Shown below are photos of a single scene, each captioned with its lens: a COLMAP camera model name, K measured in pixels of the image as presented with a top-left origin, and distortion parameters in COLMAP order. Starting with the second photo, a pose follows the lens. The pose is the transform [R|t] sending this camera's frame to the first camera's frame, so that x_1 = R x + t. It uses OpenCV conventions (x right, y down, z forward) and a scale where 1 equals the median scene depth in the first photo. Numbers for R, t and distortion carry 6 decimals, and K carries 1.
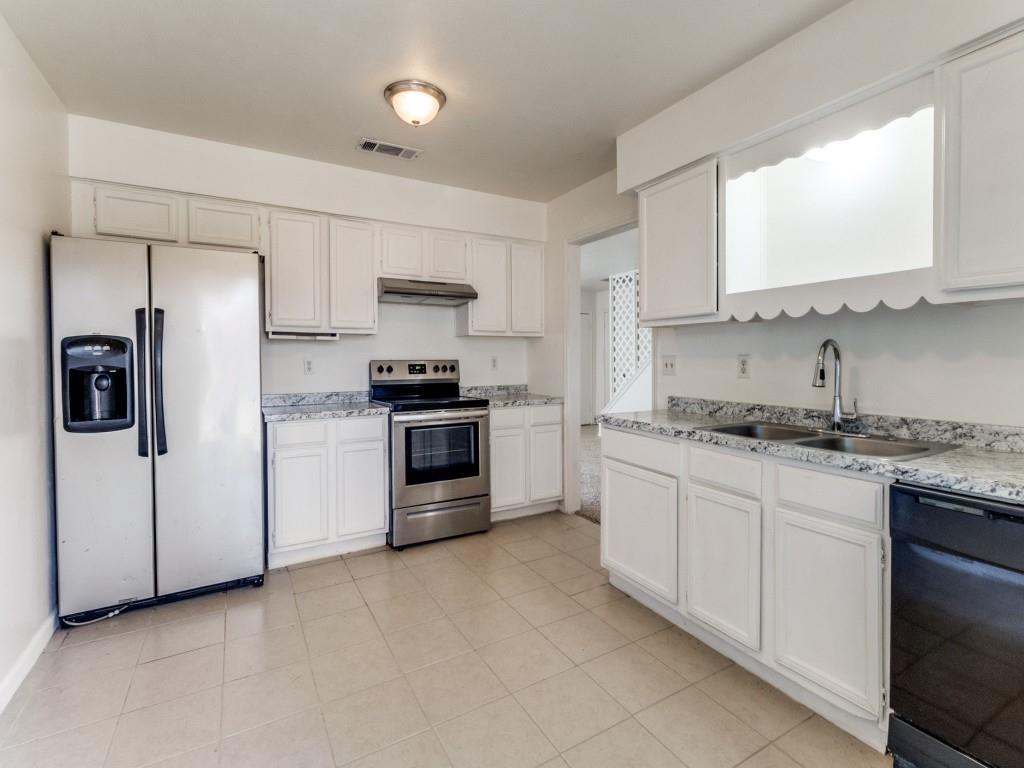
lens RADIAL K [[470.3, 0, 509.9], [0, 470.3, 372.1], [0, 0, 1]] dist [0.000839, 0.000060]
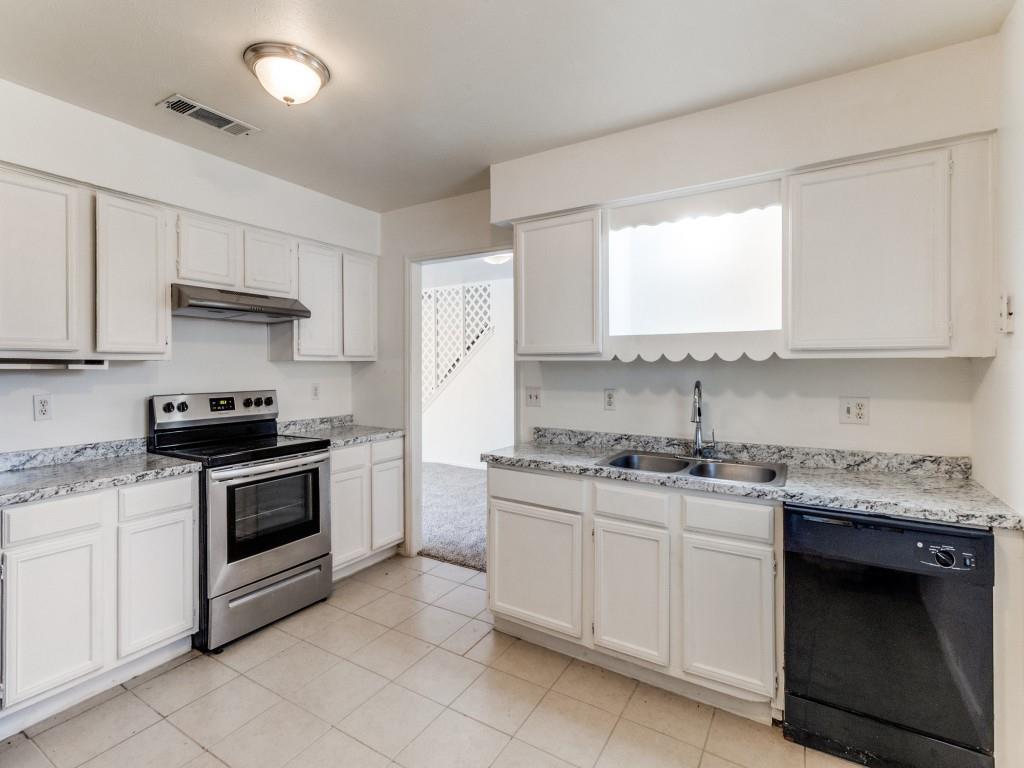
lens RADIAL K [[482.5, 0, 507.9], [0, 482.5, 374.5], [0, 0, 1]] dist [-0.000192, 0.000152]
pose [[0.877296, -0.004769, 0.479926, -0.254922], [0.012430, 0.999841, -0.012785, -0.060632], [-0.479788, 0.017181, 0.877216, 0.131375]]
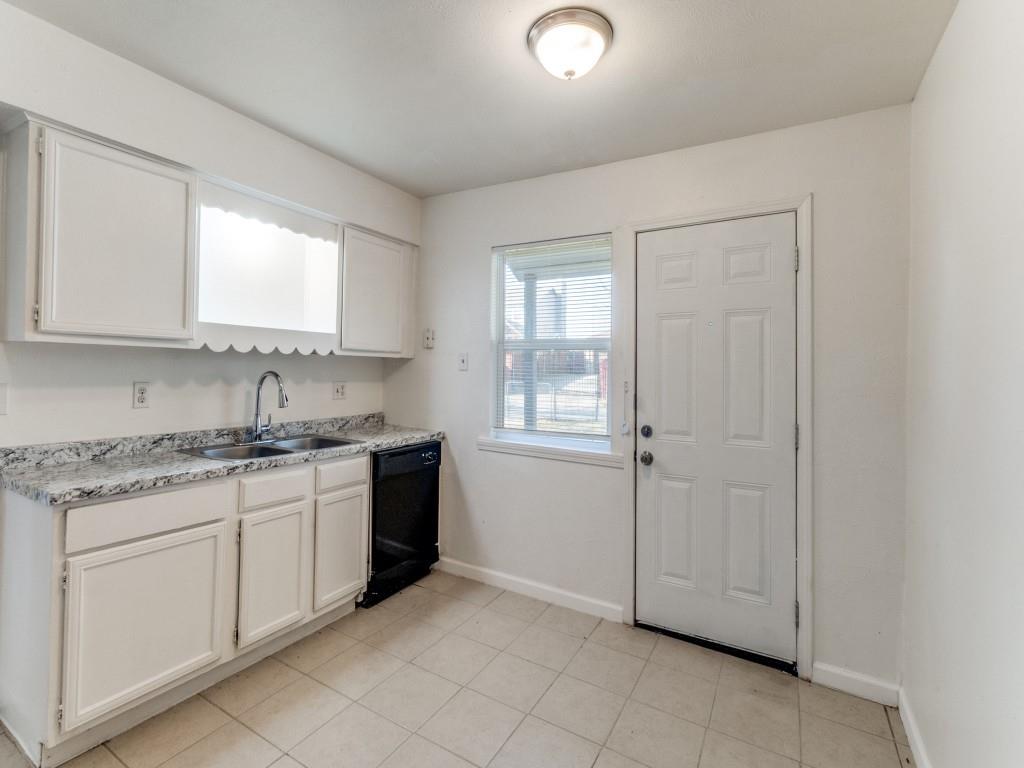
lens RADIAL K [[482.5, 0, 507.9], [0, 482.5, 374.5], [0, 0, 1]] dist [-0.000192, 0.000152]
pose [[-0.492943, -0.023640, 0.869741, -0.657799], [0.001277, 0.999610, 0.027893, -0.077754], [-0.870061, 0.014860, -0.492720, 0.865194]]
